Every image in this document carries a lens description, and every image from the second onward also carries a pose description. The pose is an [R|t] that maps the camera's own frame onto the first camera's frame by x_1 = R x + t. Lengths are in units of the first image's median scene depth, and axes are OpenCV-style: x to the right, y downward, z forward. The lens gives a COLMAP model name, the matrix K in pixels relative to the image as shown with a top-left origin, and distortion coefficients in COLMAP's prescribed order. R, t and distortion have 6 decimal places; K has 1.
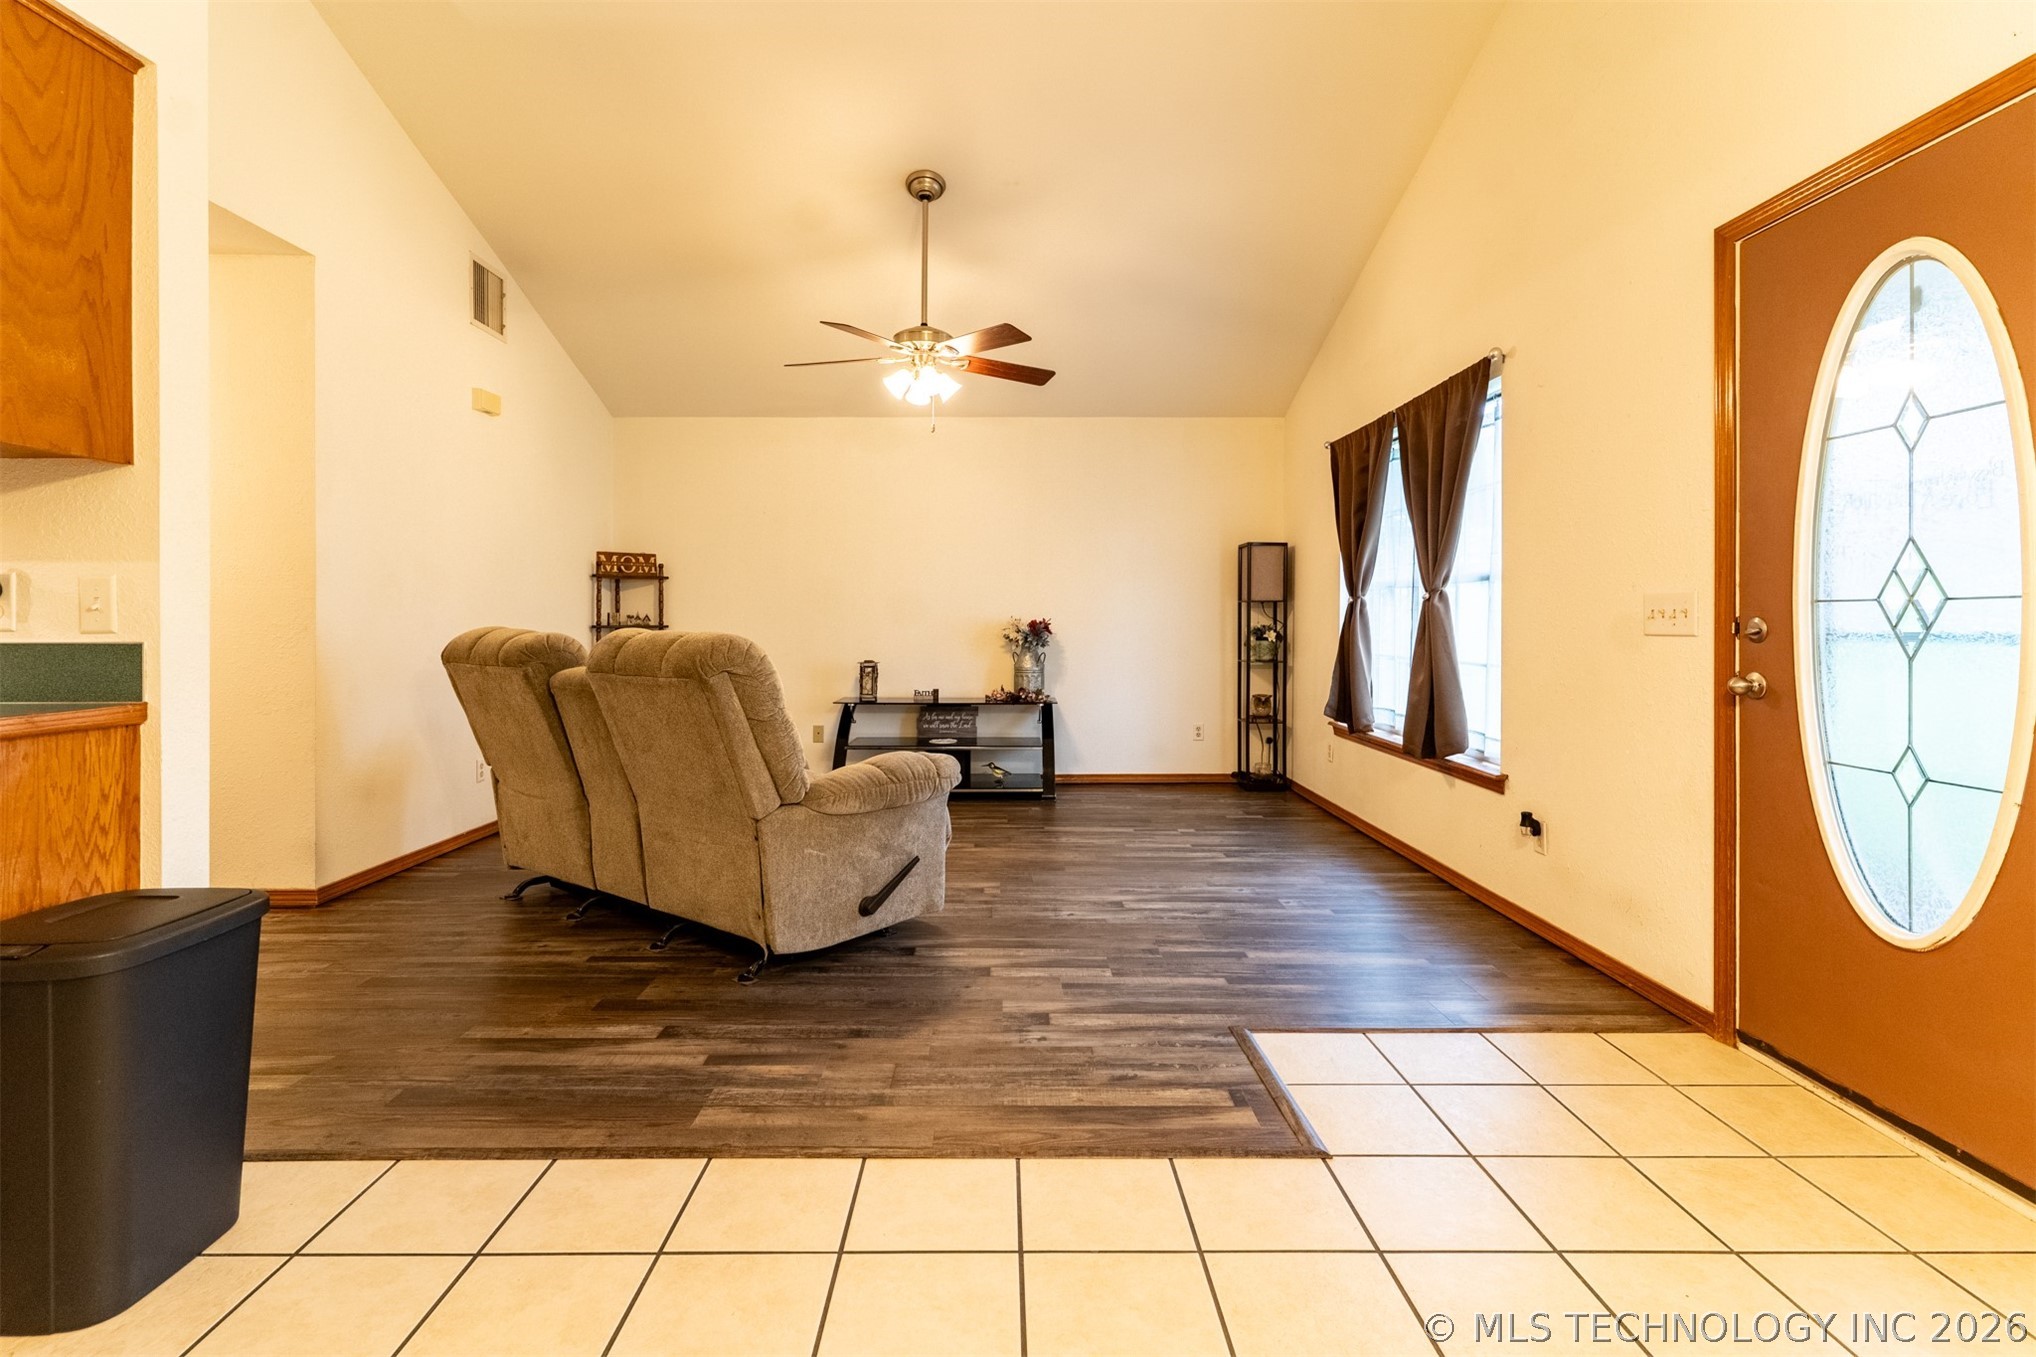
lens RADIAL K [[992.5, 0, 1015.3], [0, 992.5, 632.8], [0, 0, 1]] dist [0.000960, 0.000062]
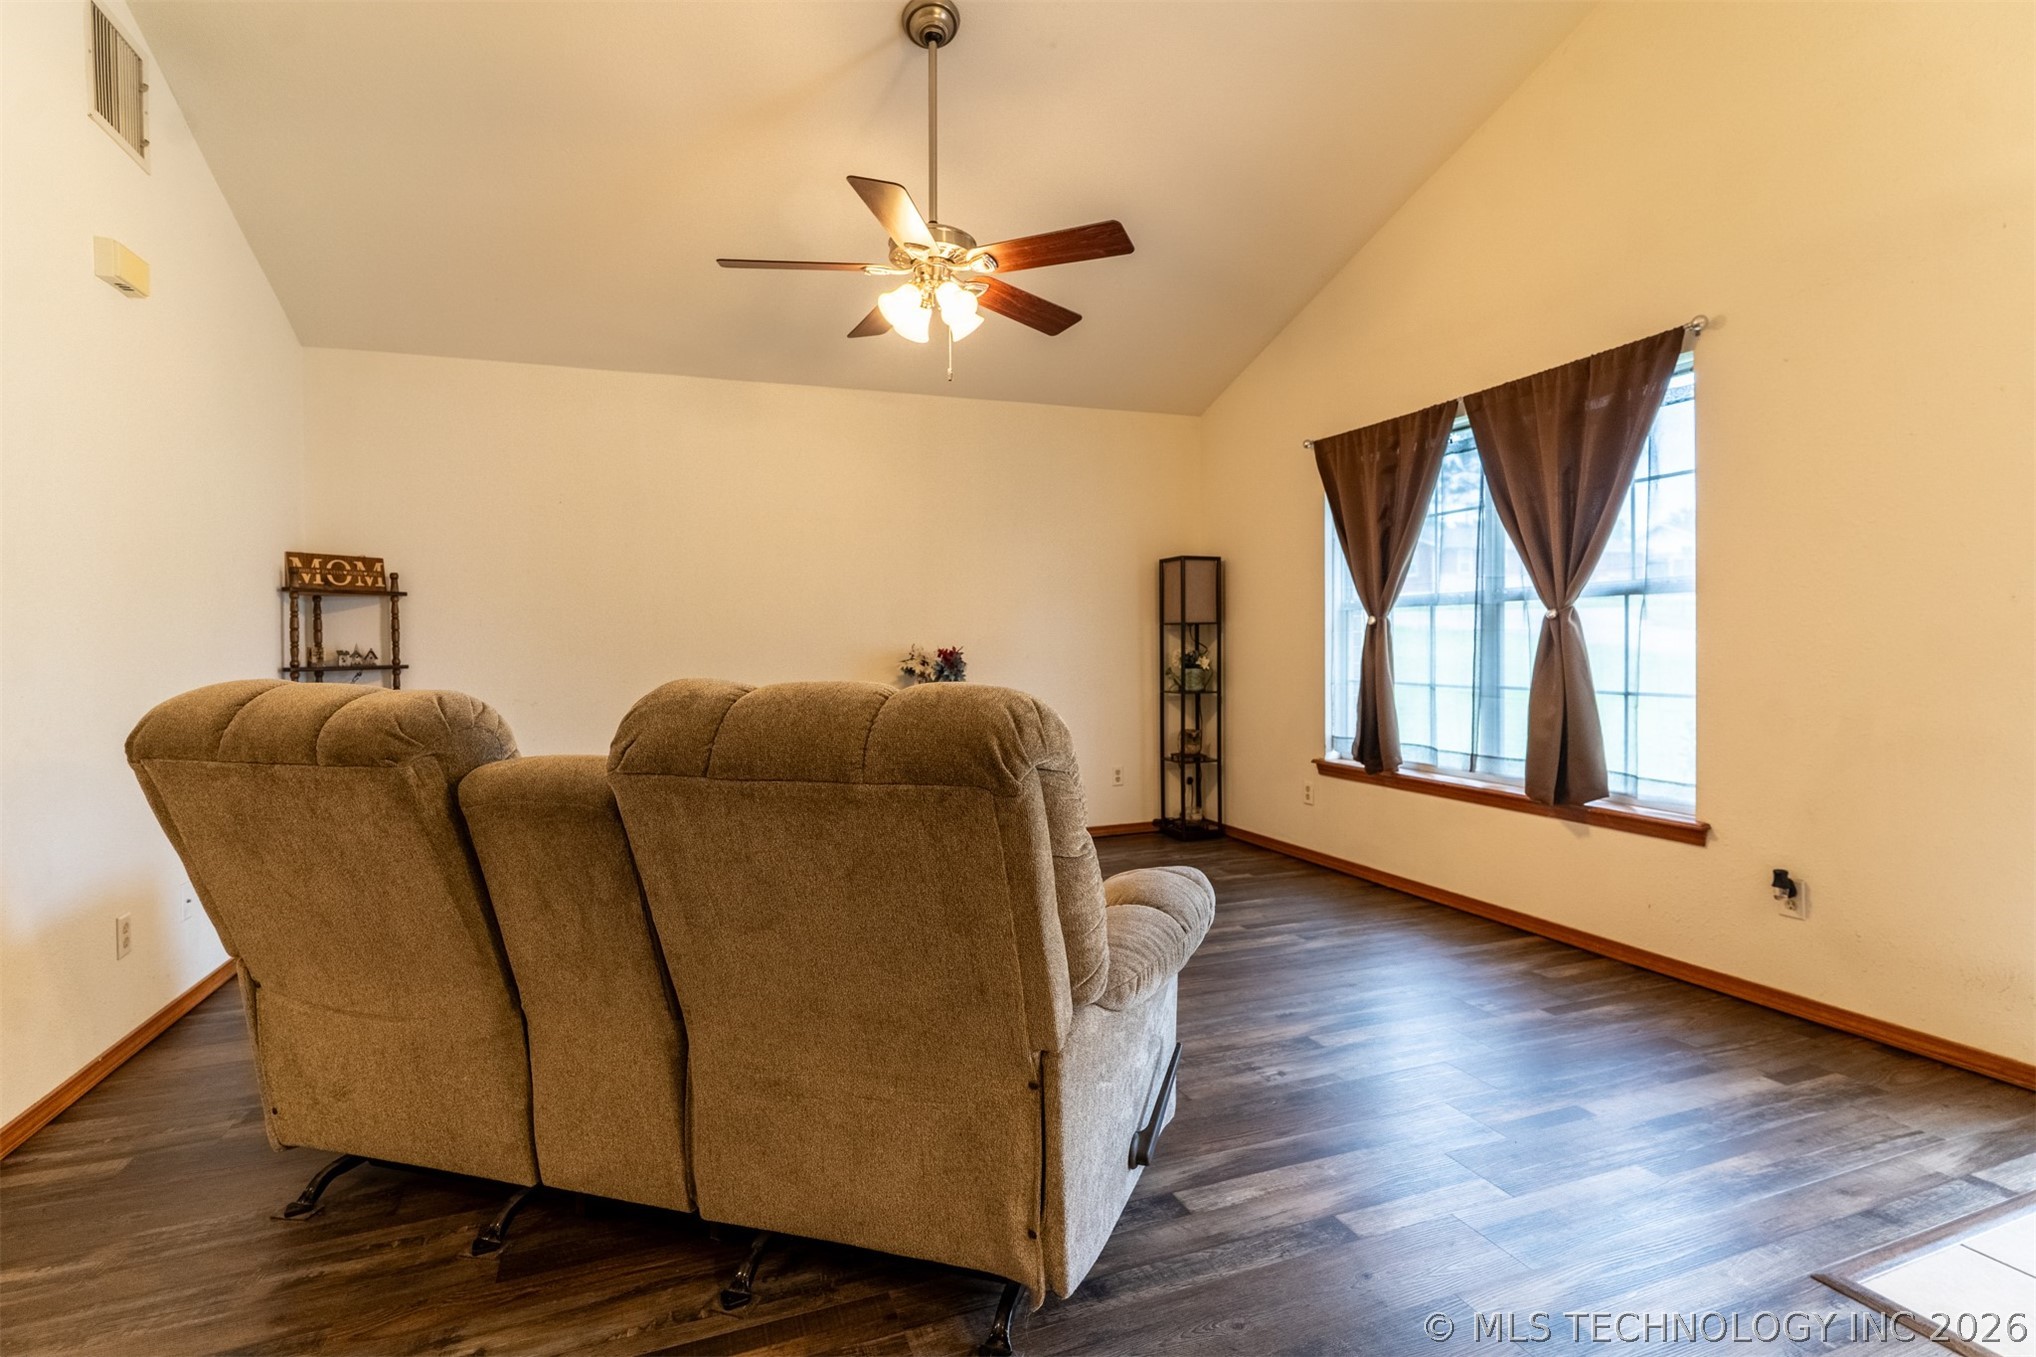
lens RADIAL K [[984.1, 0, 1017.6], [0, 984.1, 662.0], [0, 0, 1]] dist [0.002147, -0.000168]
pose [[0.937058, -0.019851, 0.348610, -0.202413], [0.018471, 0.999803, 0.007283, -0.006996], [-0.348685, -0.000386, 0.937240, 0.242404]]
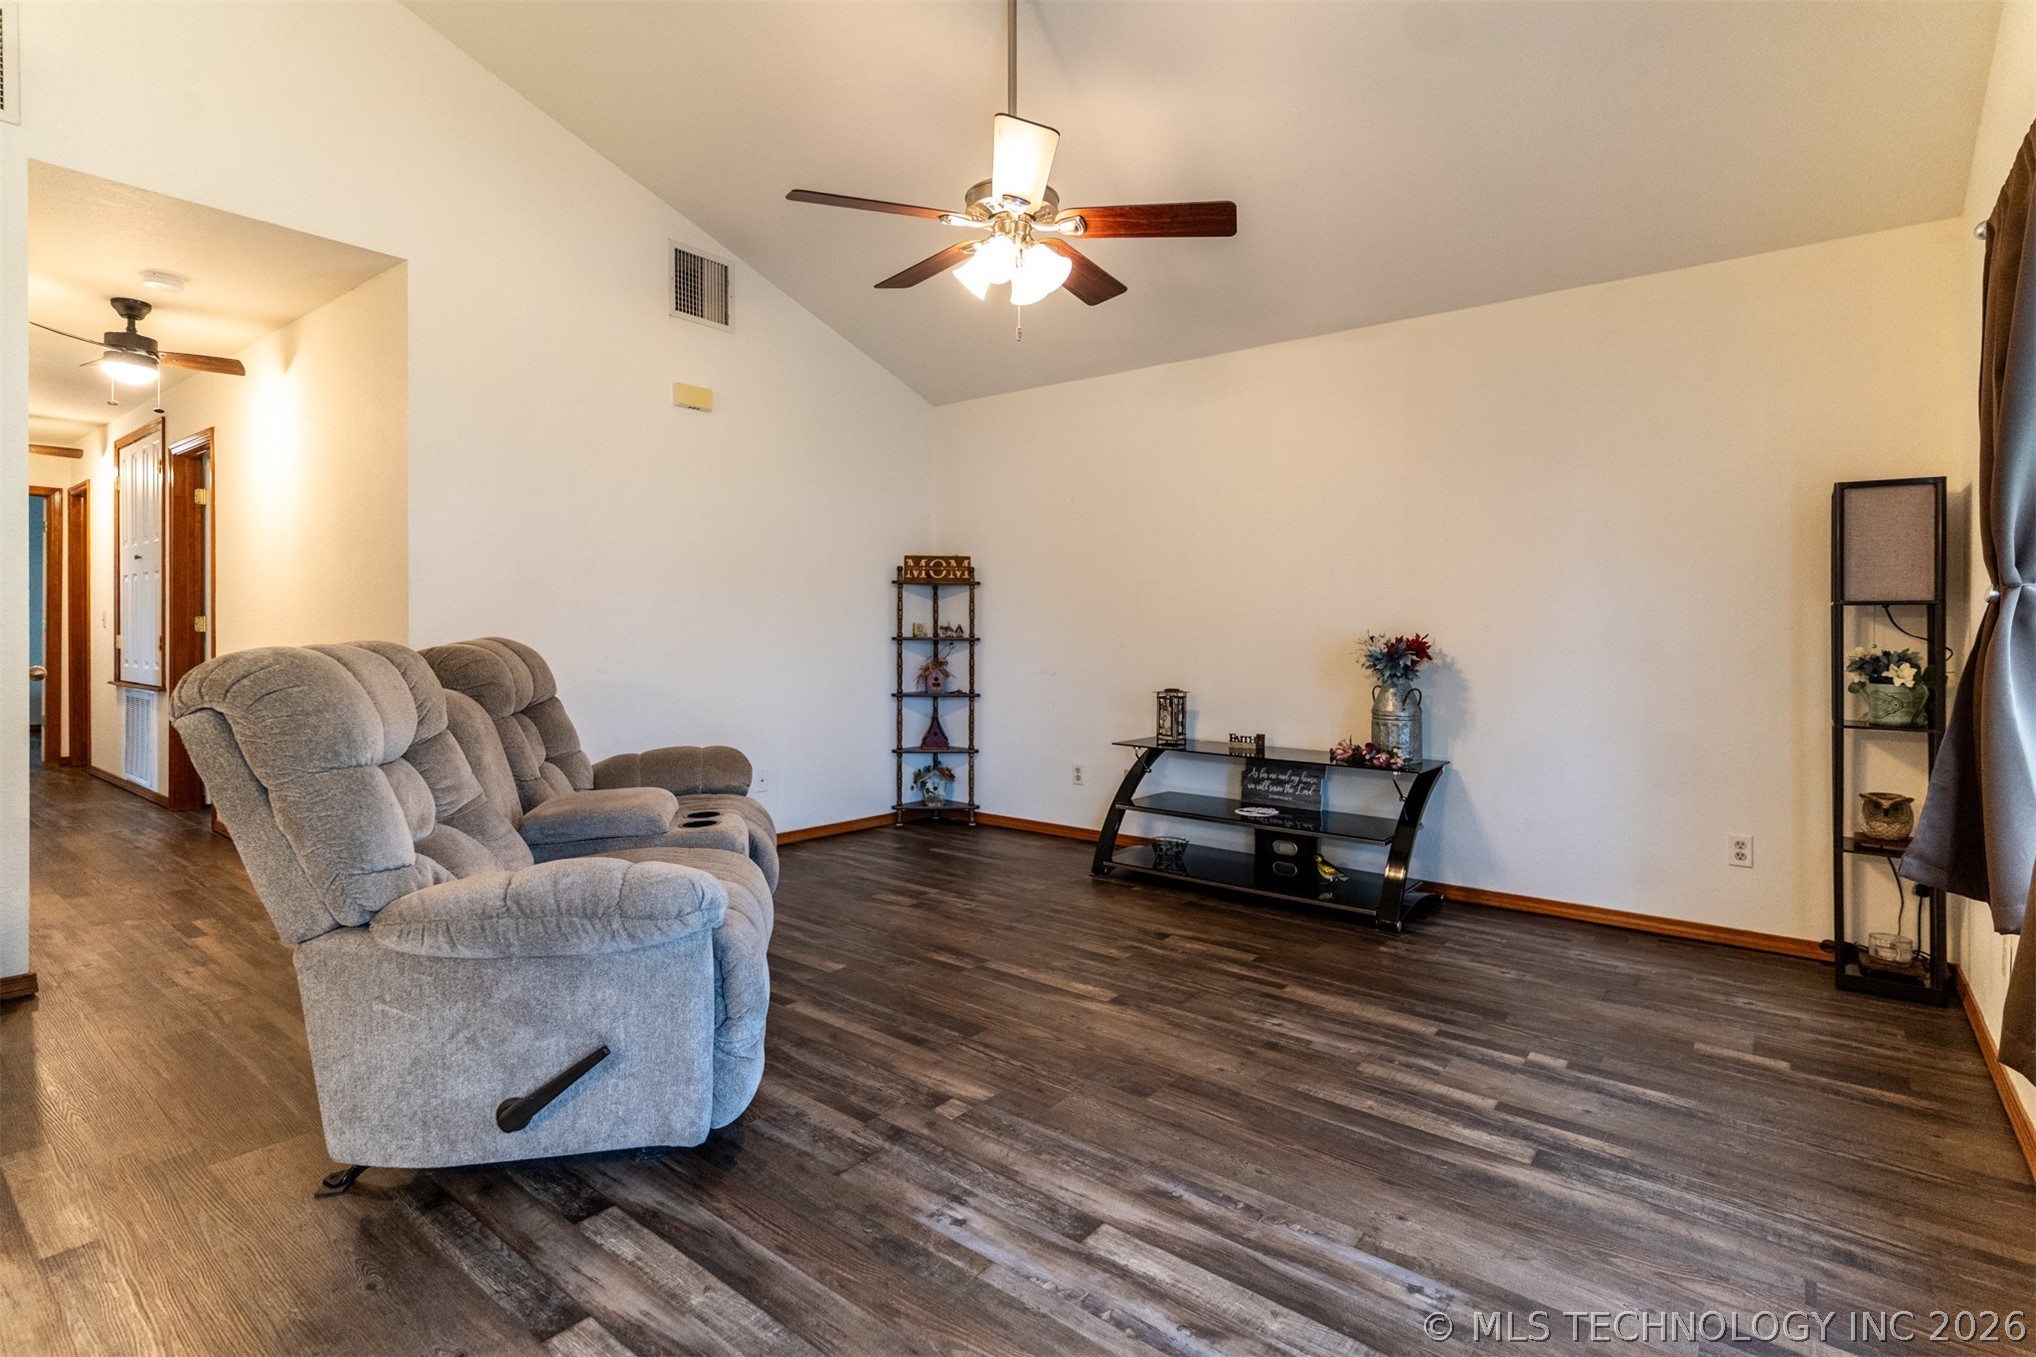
lens RADIAL K [[992.5, 0, 1015.3], [0, 992.5, 632.8], [0, 0, 1]] dist [0.000960, 0.000062]
pose [[0.776789, 0.008383, -0.629705, 0.227607], [-0.016287, 0.999844, -0.006781, -0.006849], [0.629550, 0.015524, 0.776805, 0.359733]]
